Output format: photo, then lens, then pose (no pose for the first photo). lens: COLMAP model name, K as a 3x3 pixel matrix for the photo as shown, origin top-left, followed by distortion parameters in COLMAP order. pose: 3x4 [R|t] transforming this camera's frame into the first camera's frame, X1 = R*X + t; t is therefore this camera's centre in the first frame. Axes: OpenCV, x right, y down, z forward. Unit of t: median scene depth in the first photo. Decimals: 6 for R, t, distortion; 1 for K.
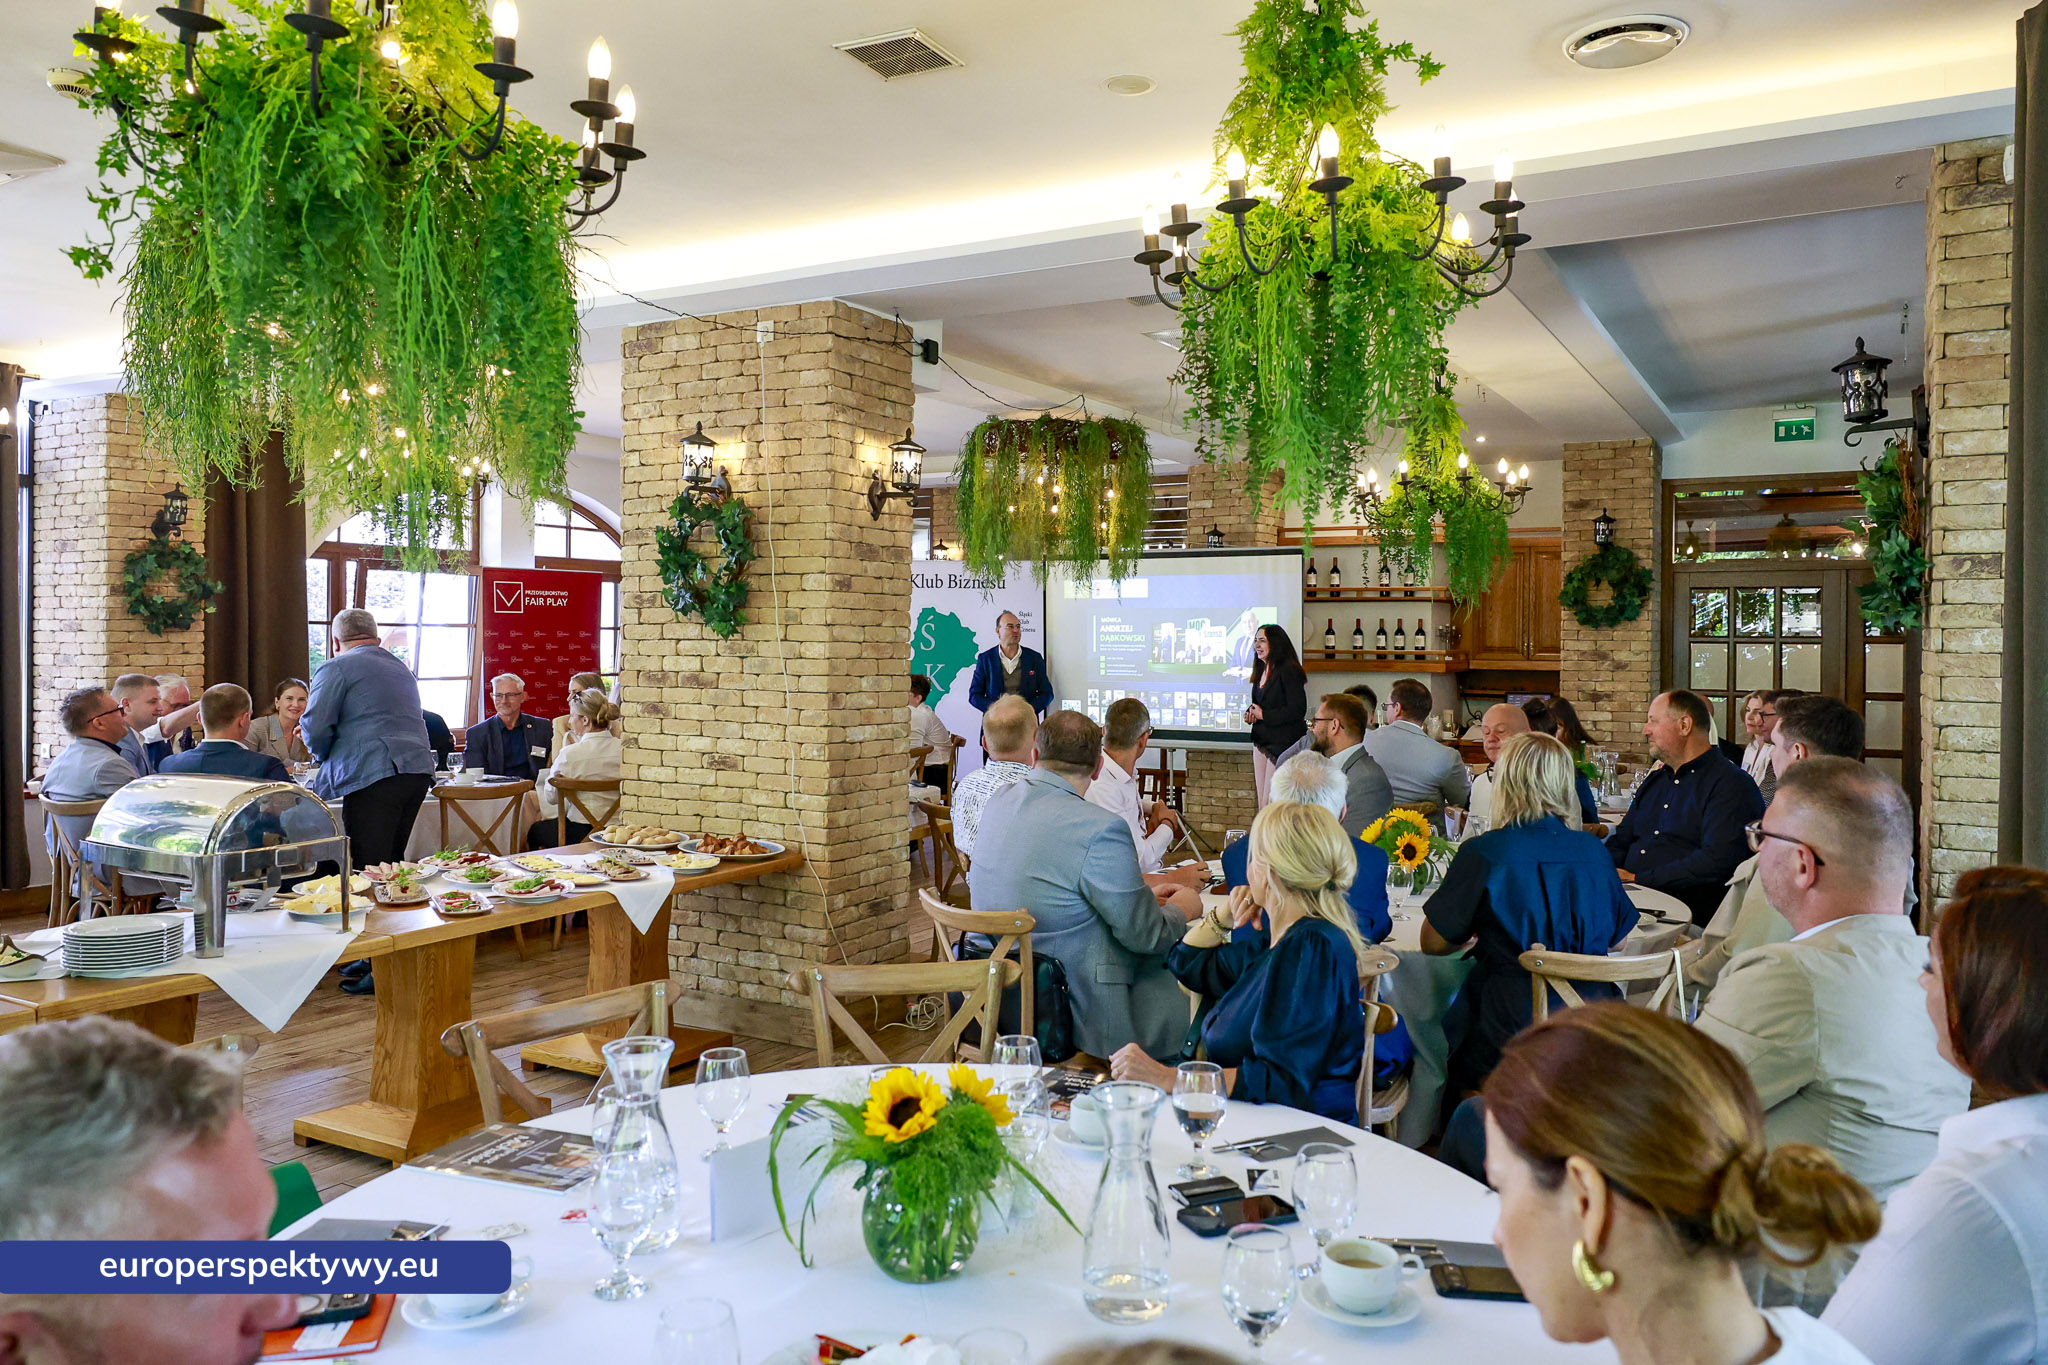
lens RADIAL K [[1413.9, 0, 1026.4], [0, 1413.9, 665.6], [0, 0, 1]] dist [-0.004361, 0.005429]
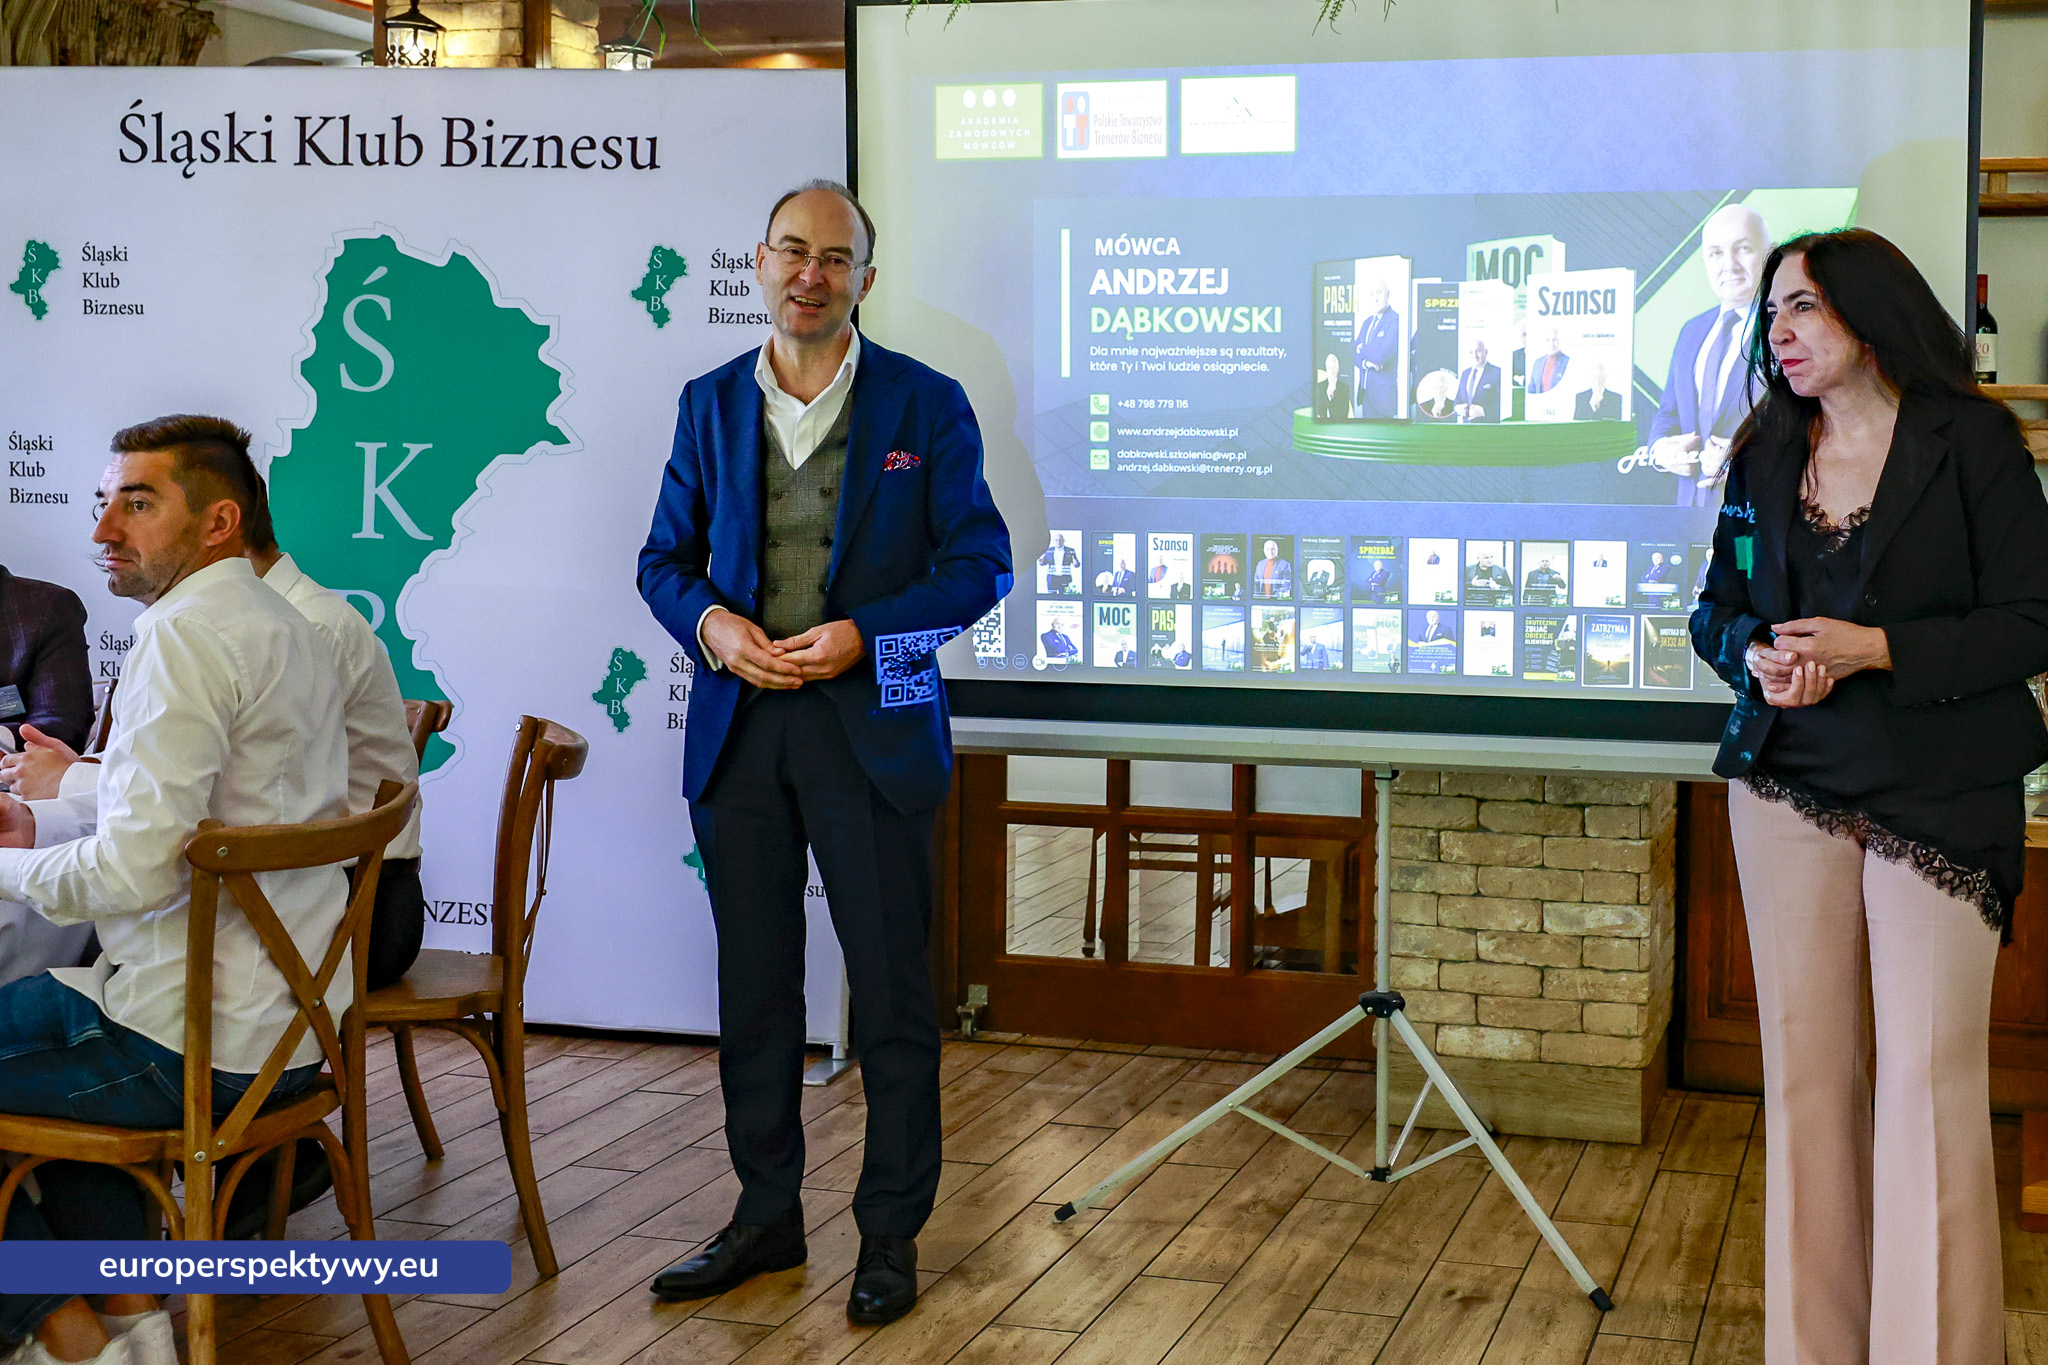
lens RADIAL K [[2429.1, 0, 1261.8], [0, 2429.1, 549.3], [0, 0, 1]] dist [-0.009016, 0.000000]
pose [[0.965681, -0.005181, 0.259681, -0.029241], [-0.000188, 0.999787, 0.020644, 0.011760], [-0.259732, -0.019984, 0.965474, 0.600759]]
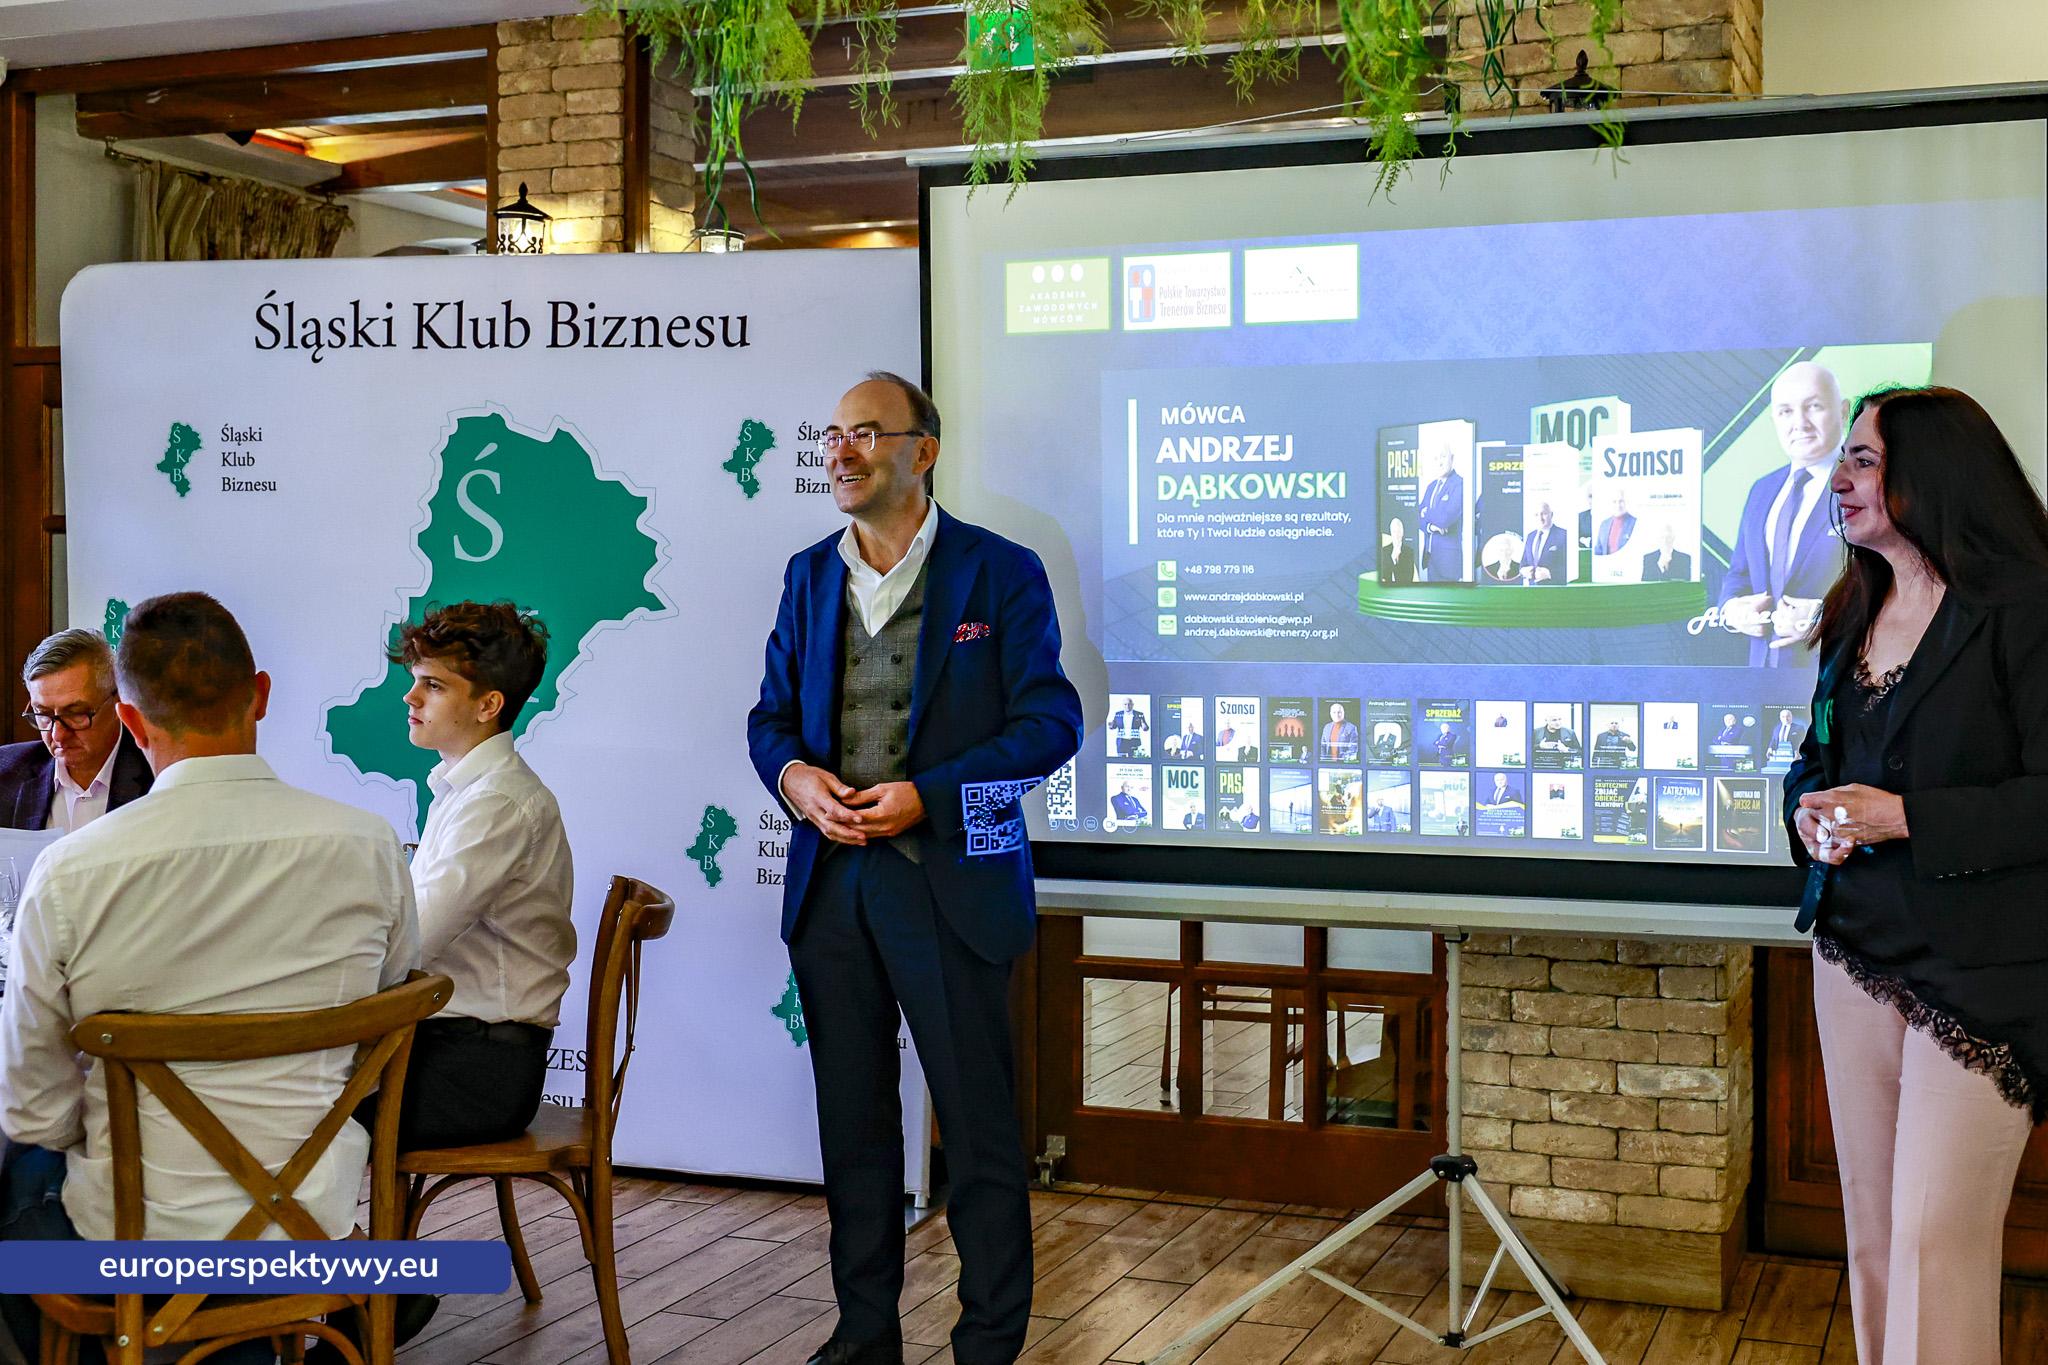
lens RADIAL K [[2328.3, 0, 1101.5], [0, 2328.3, 613.6], [0, 0, 1]] dist [-0.005223, 0.000000]
pose [[0.987140, -0.005486, 0.159761, -0.023769], [0.007629, 0.999889, -0.012802, 0.008061], [-0.159673, 0.013856, 0.987073, 0.612225]]
